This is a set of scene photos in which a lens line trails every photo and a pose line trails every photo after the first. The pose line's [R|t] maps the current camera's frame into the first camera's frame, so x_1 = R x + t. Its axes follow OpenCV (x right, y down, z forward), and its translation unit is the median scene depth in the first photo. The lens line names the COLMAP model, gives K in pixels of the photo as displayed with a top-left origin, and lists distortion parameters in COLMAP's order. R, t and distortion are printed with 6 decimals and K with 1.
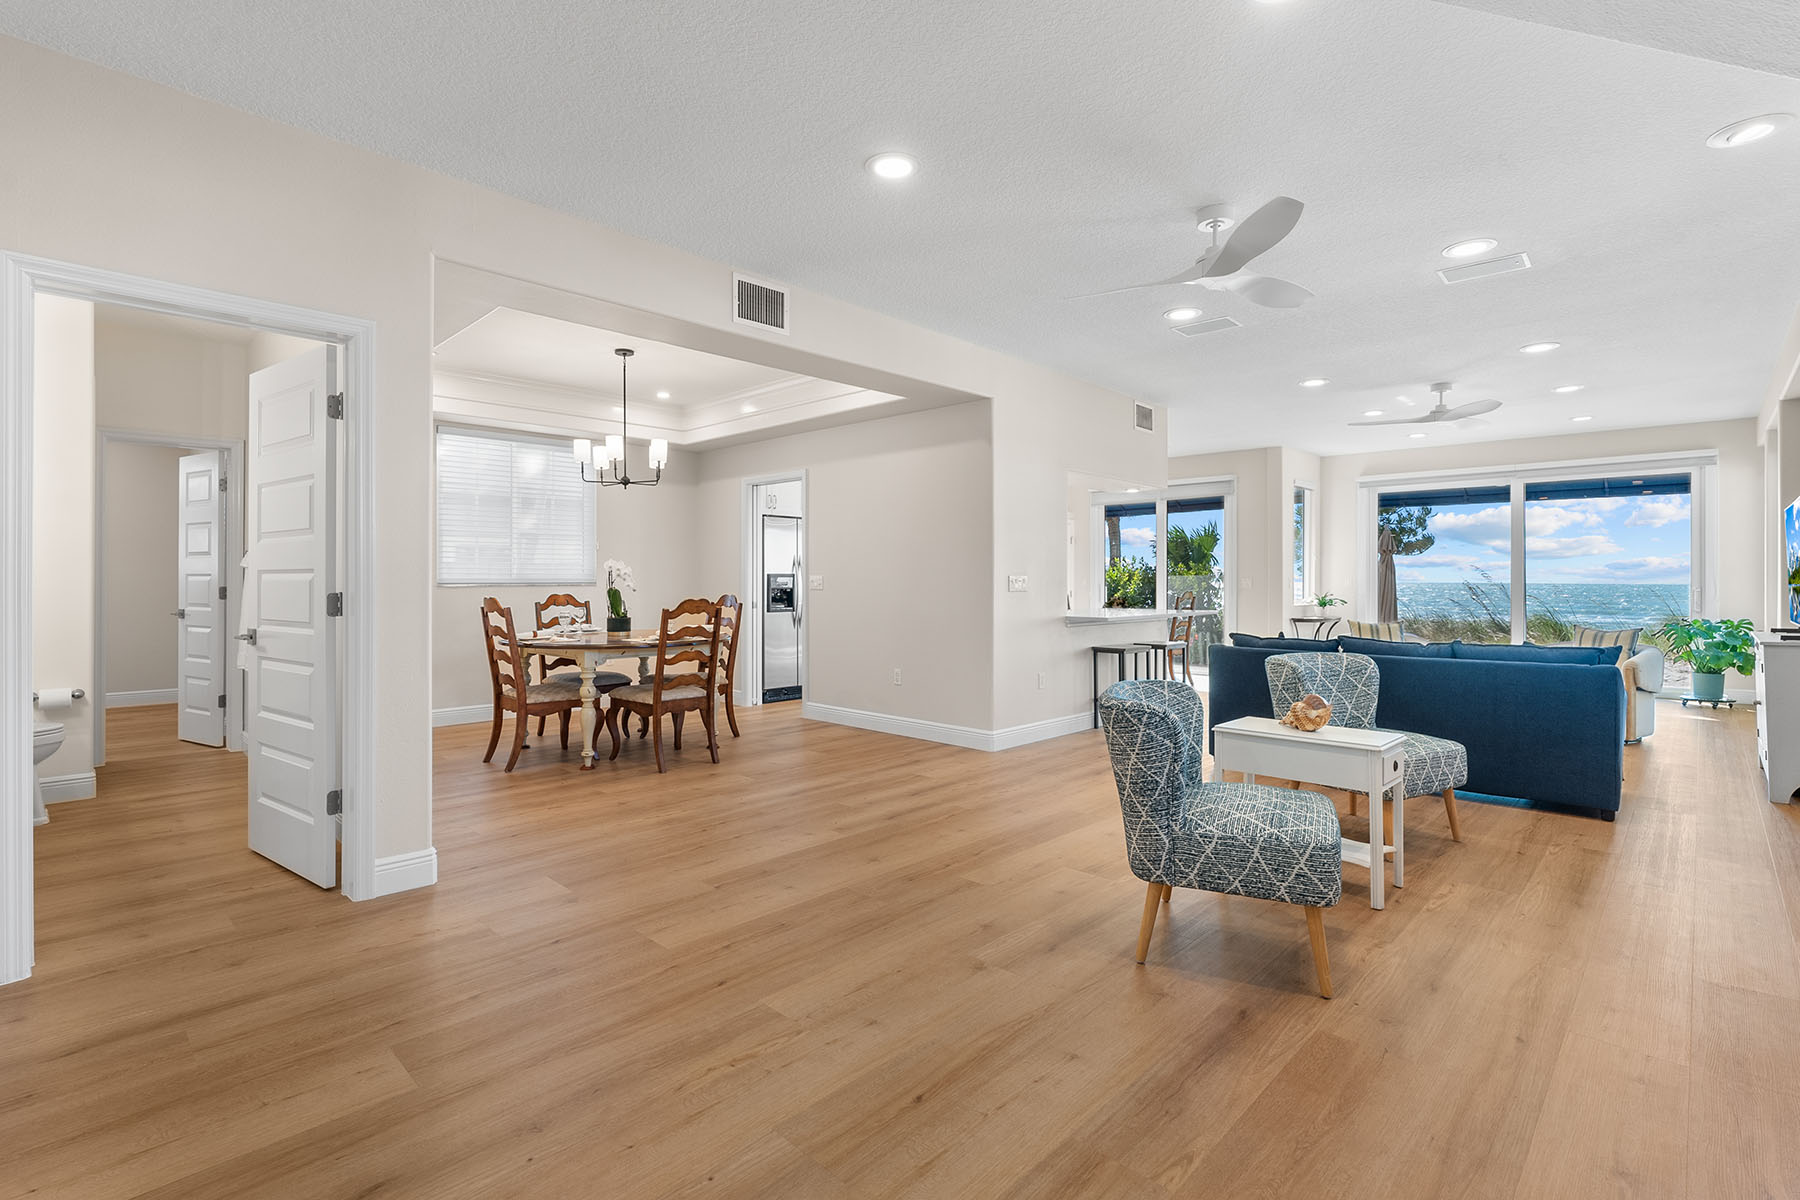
lens RADIAL K [[828.0, 0, 895.2], [0, 828.0, 581.8], [0, 0, 1]] dist [-0.010388, 0.002537]
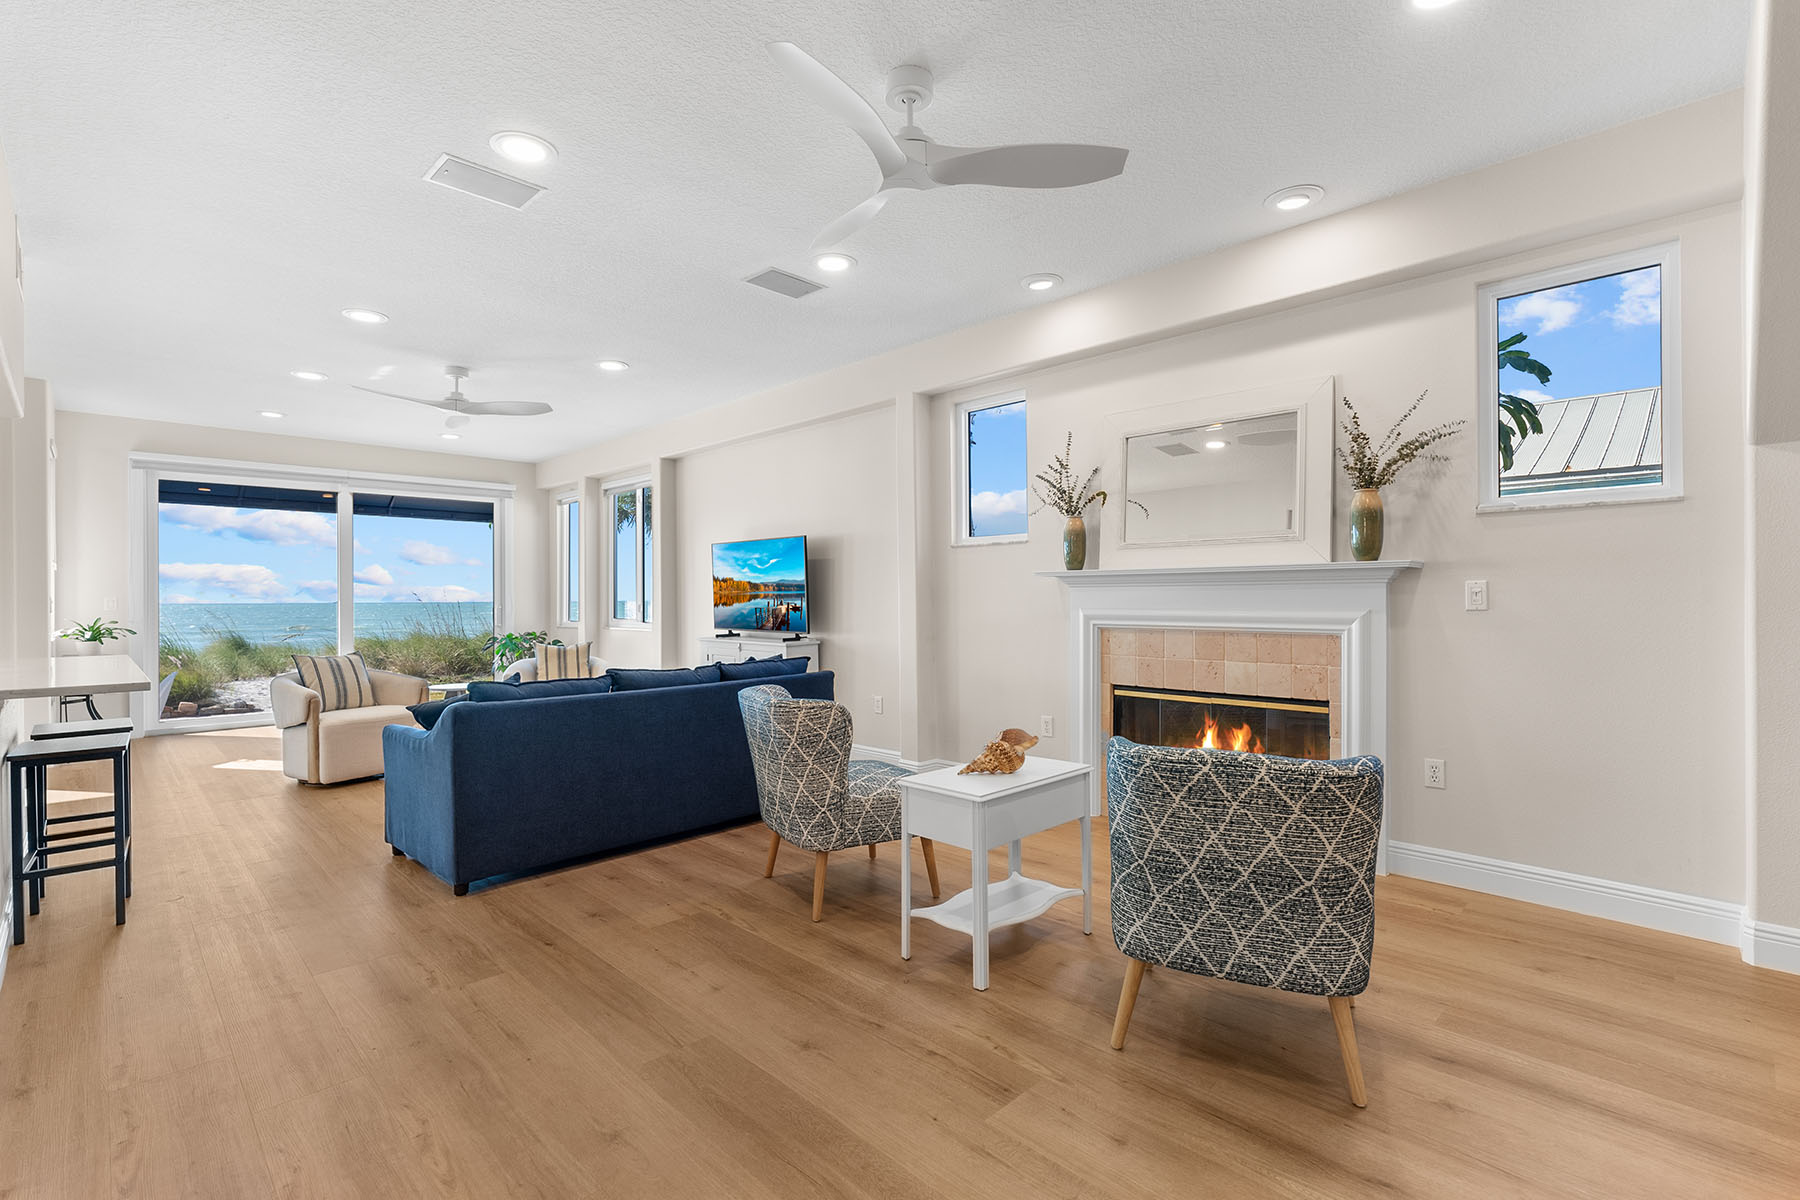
lens RADIAL K [[828.0, 0, 892.9], [0, 828.0, 592.1], [0, 0, 1]] dist [-0.010388, 0.002537]
pose [[0.035224, 0.006149, 0.999361, -0.173097], [0.005530, 0.999965, -0.006348, -0.000886], [-0.999364, 0.005750, 0.035189, 0.526890]]
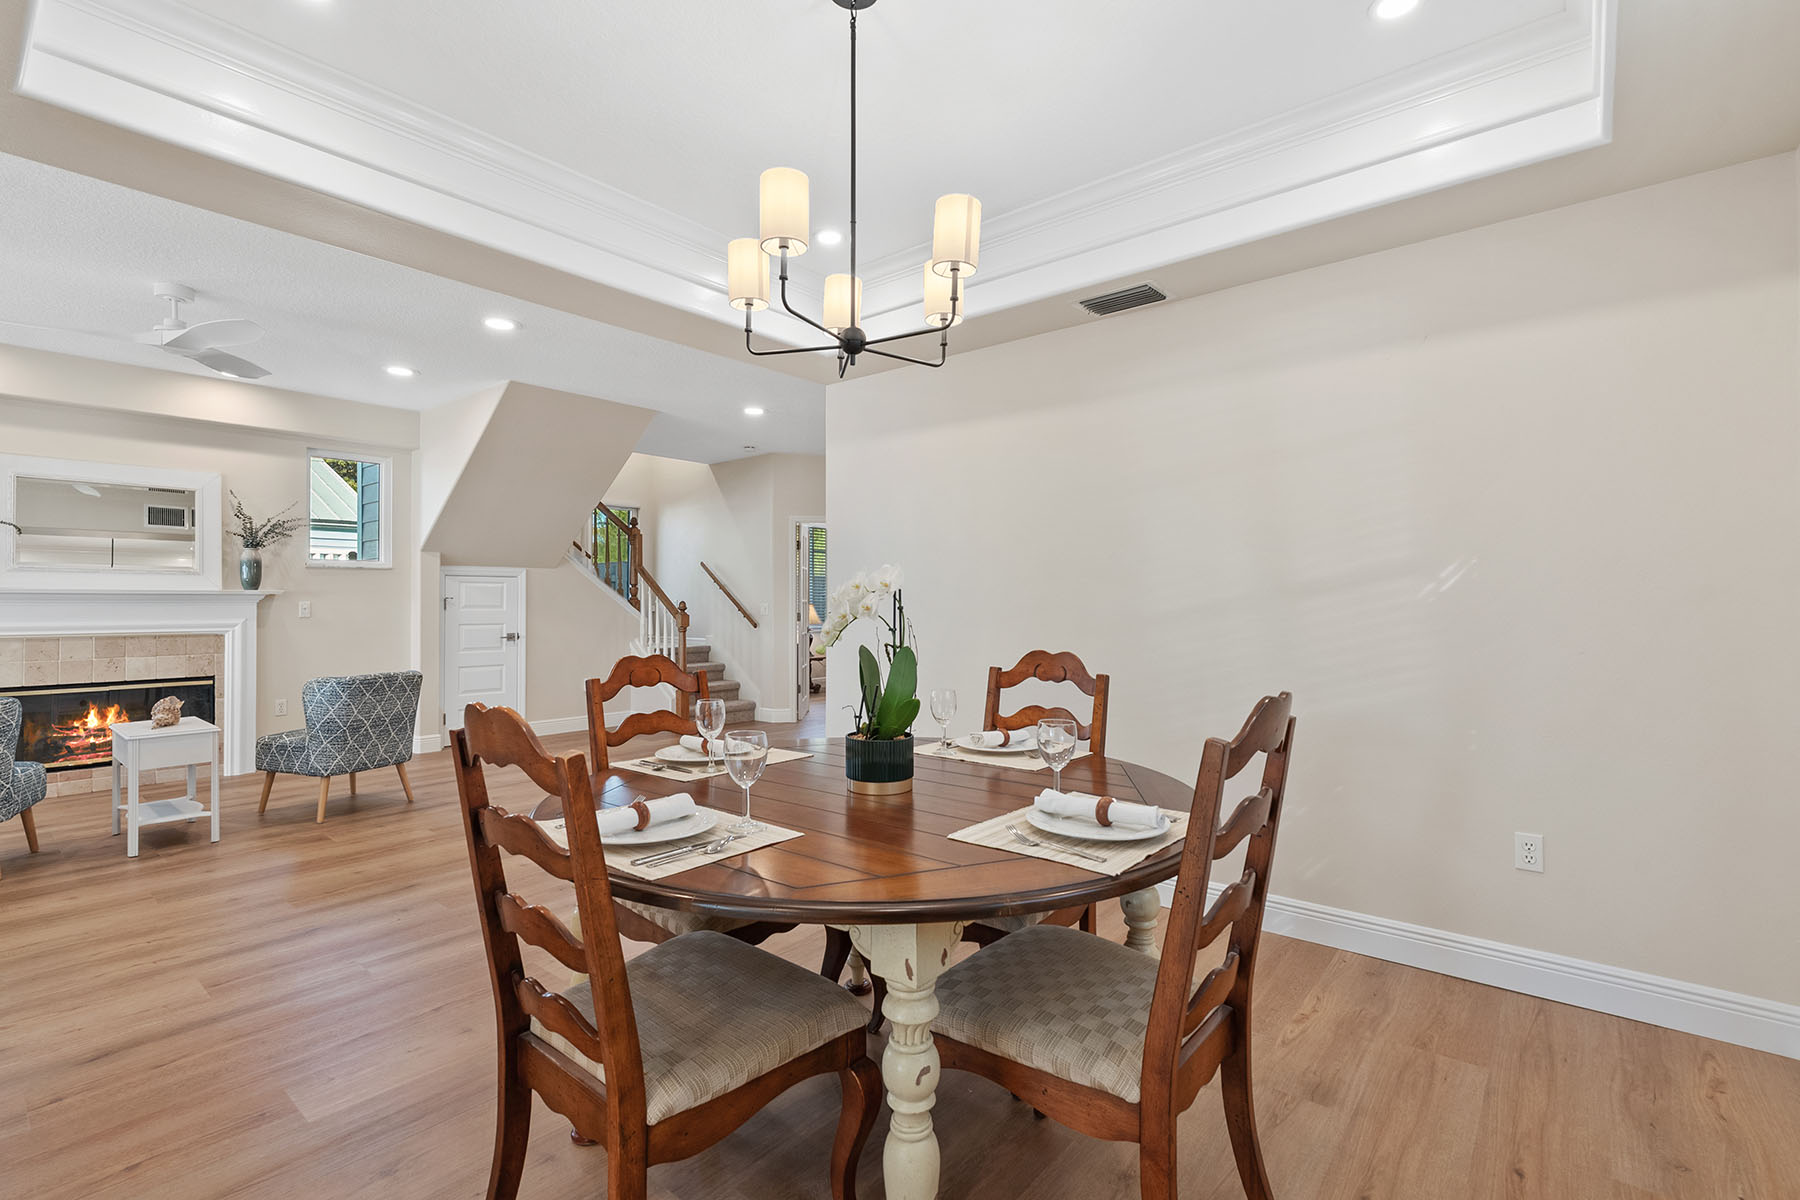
lens RADIAL K [[828.0, 0, 897.6], [0, 828.0, 598.2], [0, 0, 1]] dist [-0.010388, 0.002537]
pose [[-0.997696, -0.005302, -0.067629, -0.285515], [-0.005081, 0.999981, -0.003450, -0.013222], [0.067646, -0.003098, -0.997705, 1.184741]]
